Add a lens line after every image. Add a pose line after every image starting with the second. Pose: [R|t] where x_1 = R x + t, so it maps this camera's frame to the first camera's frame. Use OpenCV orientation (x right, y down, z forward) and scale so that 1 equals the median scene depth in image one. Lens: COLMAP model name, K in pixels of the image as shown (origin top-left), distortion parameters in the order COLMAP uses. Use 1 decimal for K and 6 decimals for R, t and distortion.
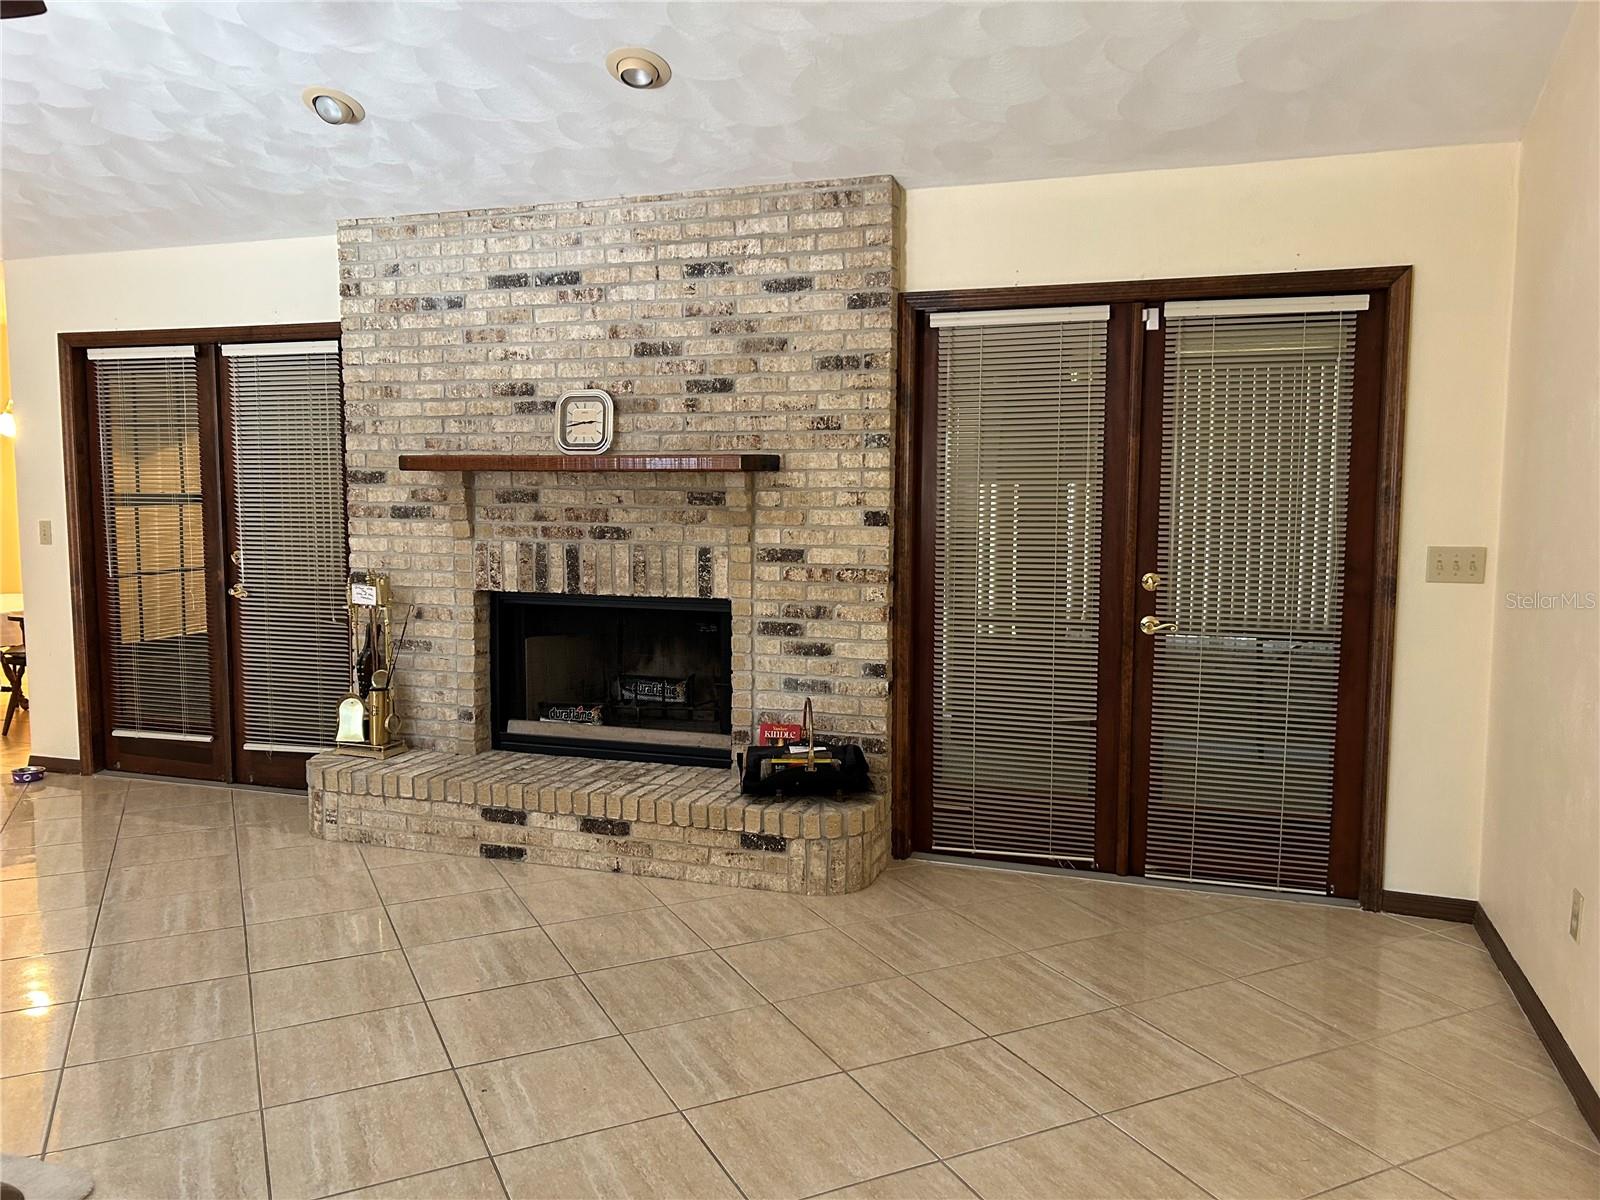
lens RADIAL K [[1202.2, 0, 803.2], [0, 1202.2, 629.0], [0, 0, 1]] dist [0.079130, -0.181361]
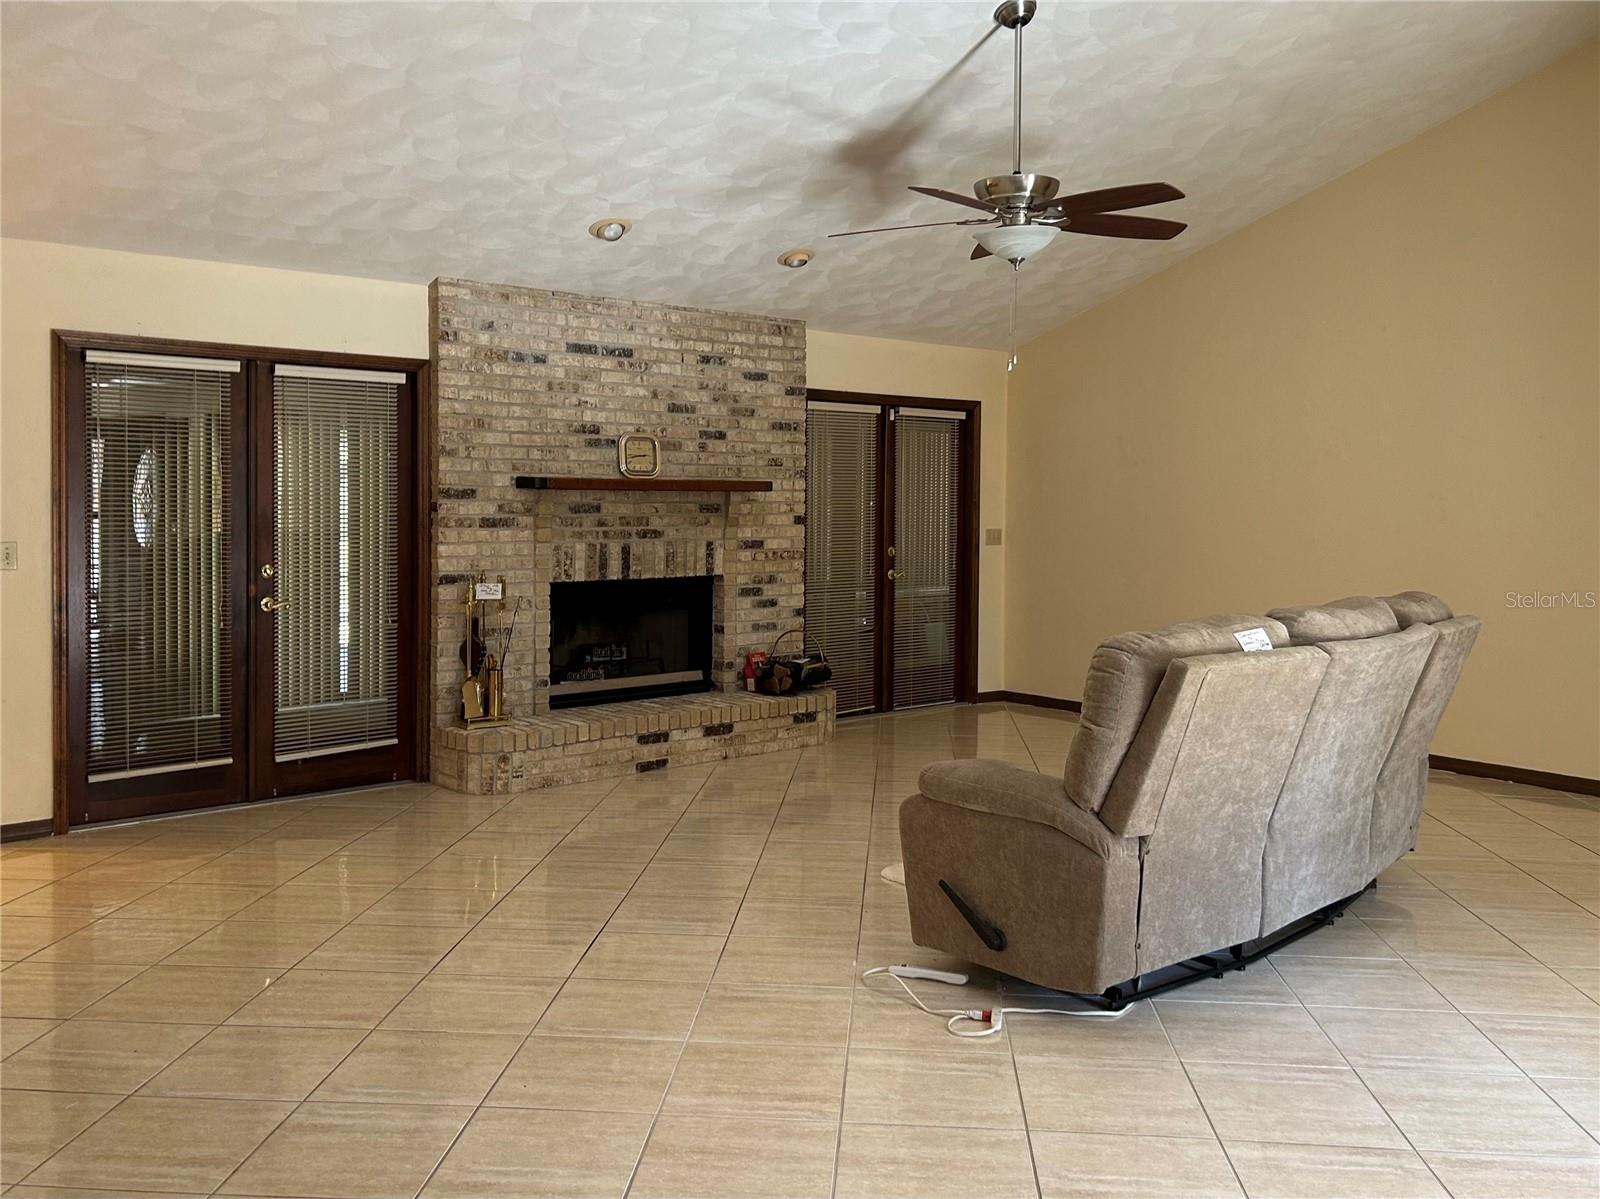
lens RADIAL K [[1211.1, 0, 800.0], [0, 1211.1, 599.5], [0, 0, 1]] dist [0.058003, -0.186792]
pose [[0.534874, -0.066099, 0.842342, -1.283672], [0.104098, 0.994495, 0.011938, -0.002054], [-0.838494, 0.081301, 0.538811, 0.097788]]
